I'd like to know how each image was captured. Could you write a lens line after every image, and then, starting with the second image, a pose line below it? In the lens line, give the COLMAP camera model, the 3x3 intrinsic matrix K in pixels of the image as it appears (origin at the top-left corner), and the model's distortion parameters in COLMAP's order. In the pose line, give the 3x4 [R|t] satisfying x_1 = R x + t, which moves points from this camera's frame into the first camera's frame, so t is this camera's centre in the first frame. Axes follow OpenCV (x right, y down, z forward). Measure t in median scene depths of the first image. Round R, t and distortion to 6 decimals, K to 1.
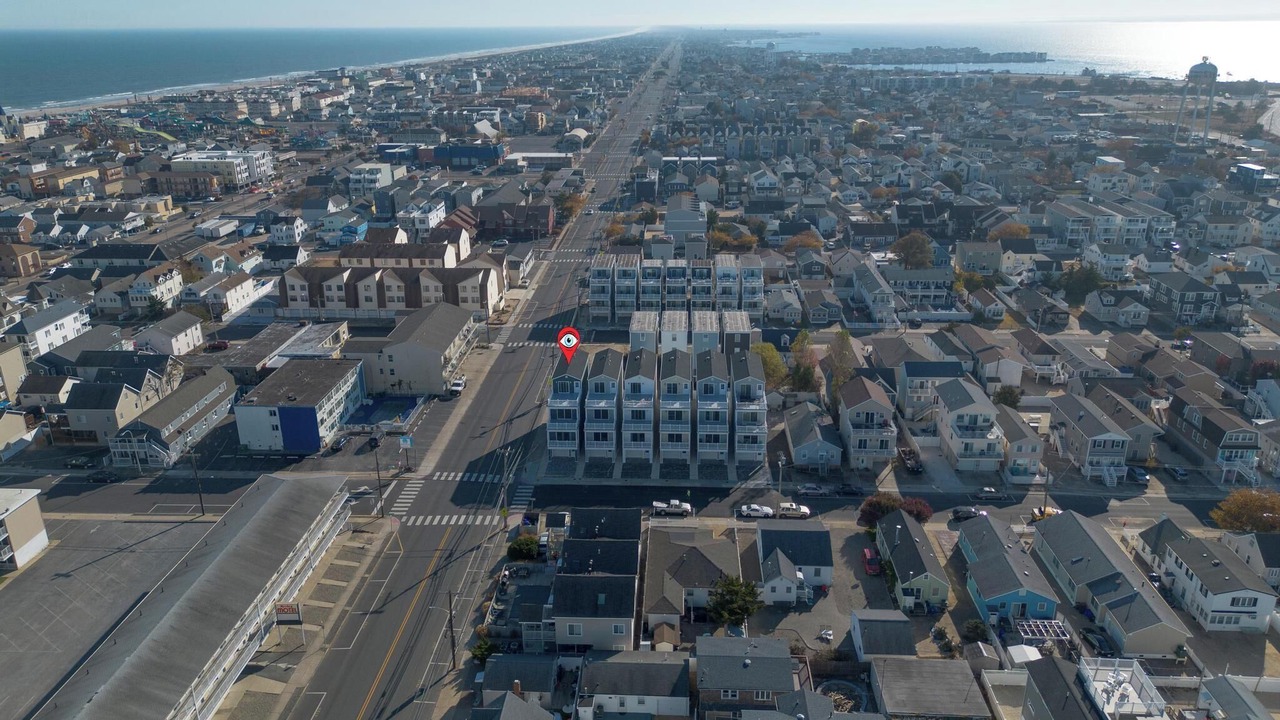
lens RADIAL K [[899.4, 0, 643.0], [0, 899.4, 362.8], [0, 0, 1]] dist [0.068489, -0.070661]
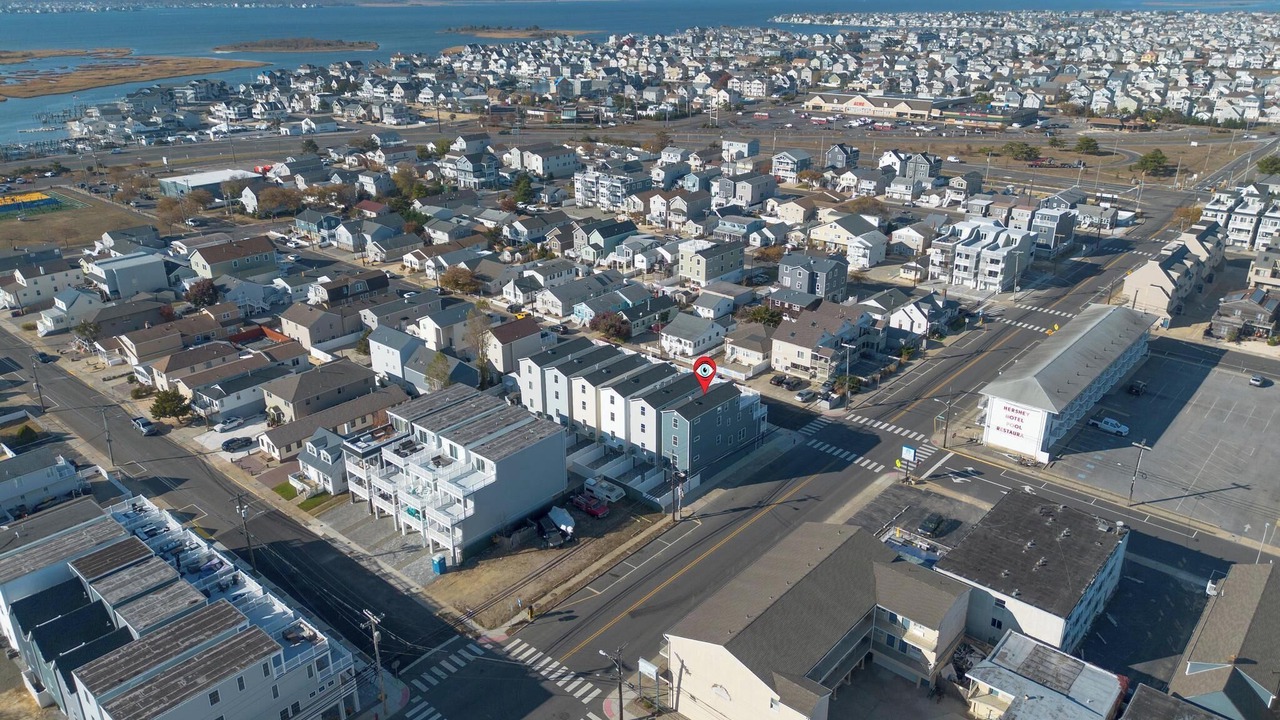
lens RADIAL K [[899.4, 0, 635.4], [0, 899.4, 359.6], [0, 0, 1]] dist [0.068489, -0.070661]
pose [[-0.780974, -0.221528, 0.583957, -0.368148], [0.233715, 0.763397, 0.602165, -0.392816], [-0.579187, 0.606755, -0.544418, 1.053269]]
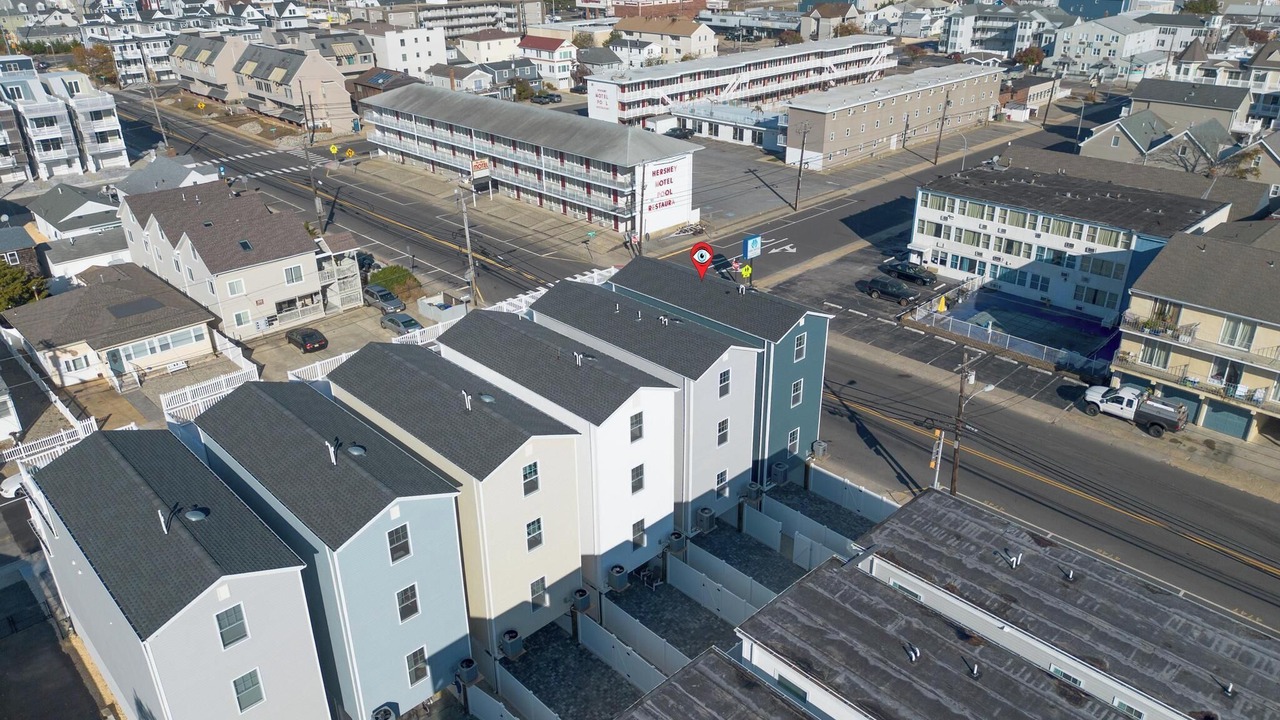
lens RADIAL K [[899.4, 0, 636.1], [0, 899.4, 361.0], [0, 0, 1]] dist [0.068489, -0.070661]
pose [[-0.688047, 0.329756, -0.646415, 0.117994], [-0.238848, 0.738244, 0.630831, -0.130977], [0.685232, 0.588436, -0.429185, 0.814387]]
